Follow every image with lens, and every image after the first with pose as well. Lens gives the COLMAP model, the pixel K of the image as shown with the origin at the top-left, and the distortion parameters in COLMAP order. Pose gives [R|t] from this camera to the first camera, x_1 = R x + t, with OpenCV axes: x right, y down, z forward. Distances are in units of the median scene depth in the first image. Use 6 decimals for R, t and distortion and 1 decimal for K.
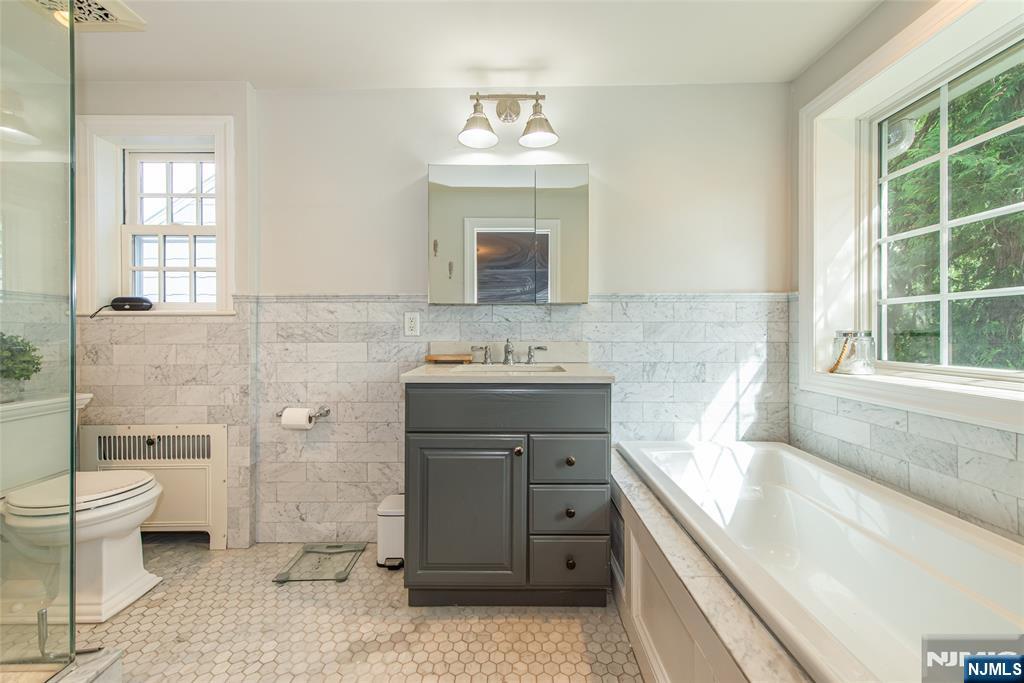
lens RADIAL K [[407.3, 0, 525.6], [0, 407.3, 325.6], [0, 0, 1]] dist [0.021316, -0.004535]
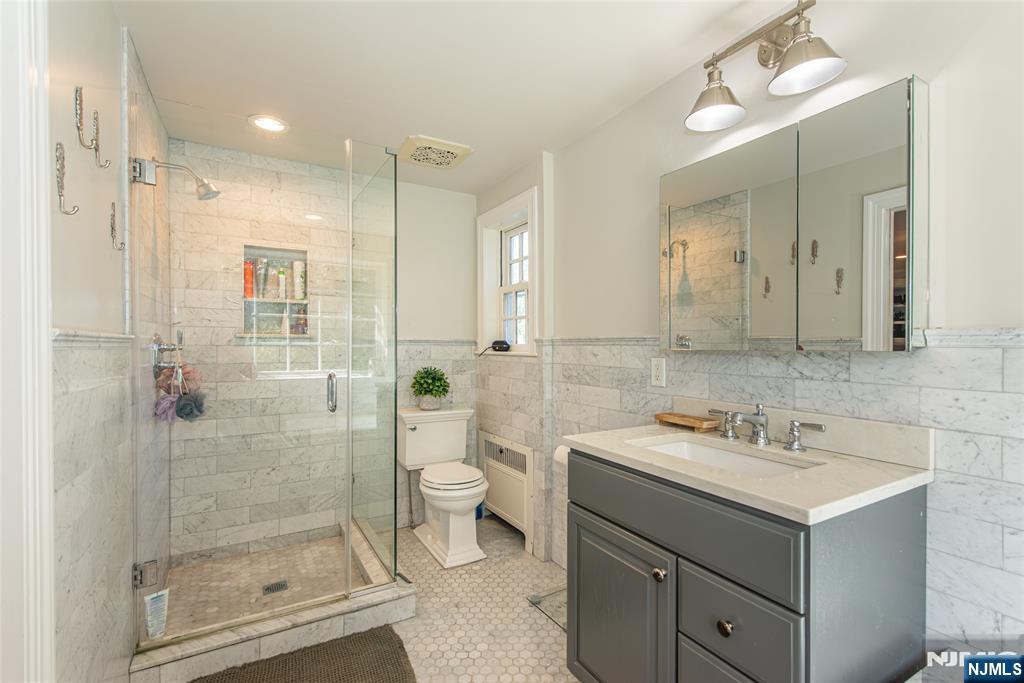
lens RADIAL K [[466.4, 0, 514.2], [0, 466.4, 344.0], [0, 0, 1]] dist [0.009165, -0.000583]
pose [[0.506056, 0.002946, -0.862496, 0.395794], [-0.000628, 0.999995, 0.003047, -0.064500], [0.862500, -0.001000, 0.506055, 0.278227]]
